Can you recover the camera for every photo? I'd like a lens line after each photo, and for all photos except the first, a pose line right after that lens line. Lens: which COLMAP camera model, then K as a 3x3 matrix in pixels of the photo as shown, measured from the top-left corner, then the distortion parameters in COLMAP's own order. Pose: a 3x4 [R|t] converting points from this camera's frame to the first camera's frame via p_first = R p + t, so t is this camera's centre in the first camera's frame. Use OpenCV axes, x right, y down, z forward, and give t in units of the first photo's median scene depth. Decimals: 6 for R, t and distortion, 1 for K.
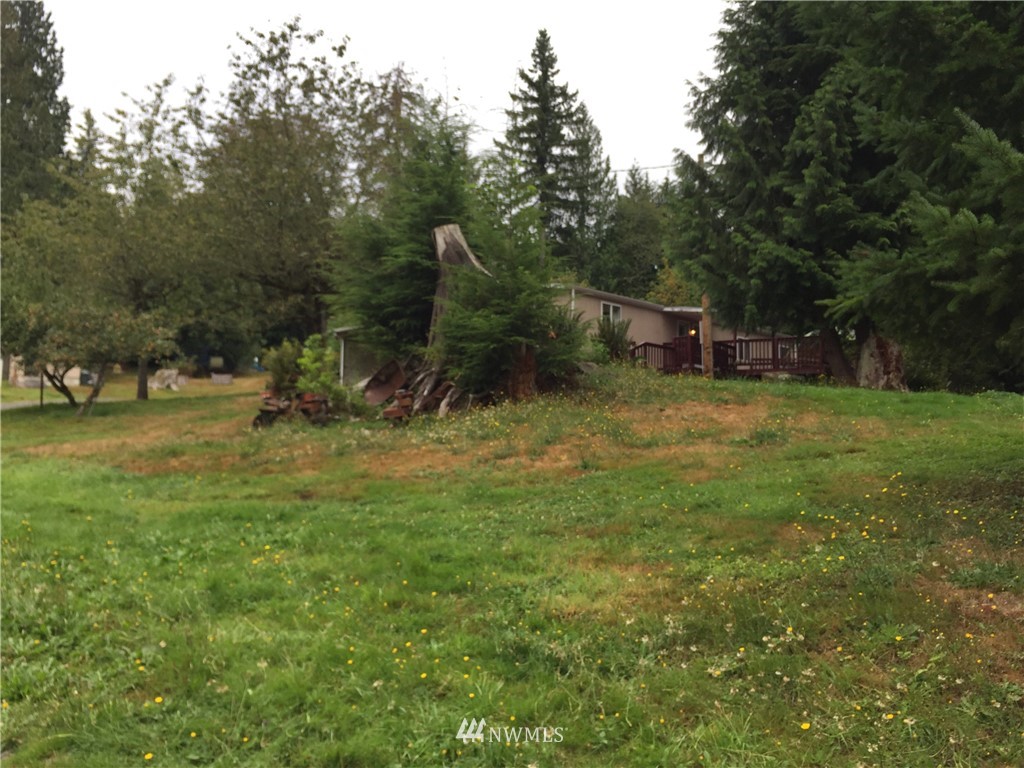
lens RADIAL K [[873.3, 0, 512.0], [0, 873.3, 384.0], [0, 0, 1]] dist [-0.000197, -0.001410]
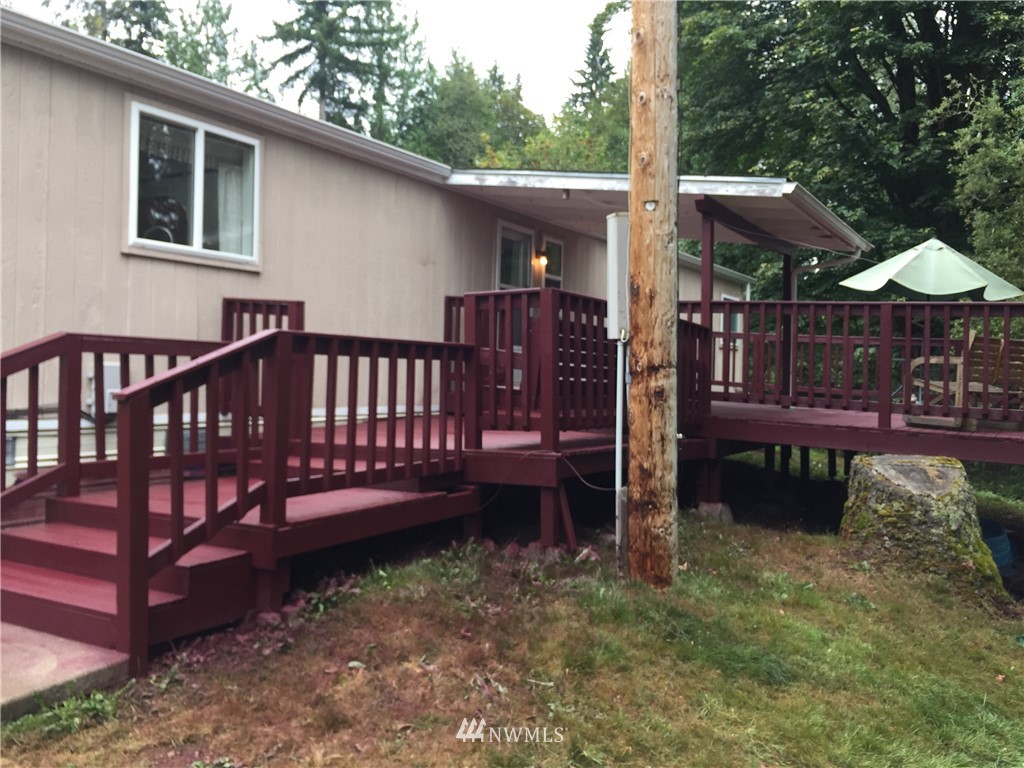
lens RADIAL K [[873.3, 0, 512.0], [0, 873.3, 384.0], [0, 0, 1]] dist [-0.000197, -0.001410]
pose [[0.980247, 0.009682, 0.197542, 0.048511], [-0.028246, 0.995416, 0.091375, -0.015903], [-0.195752, -0.095150, 0.976026, 0.249546]]
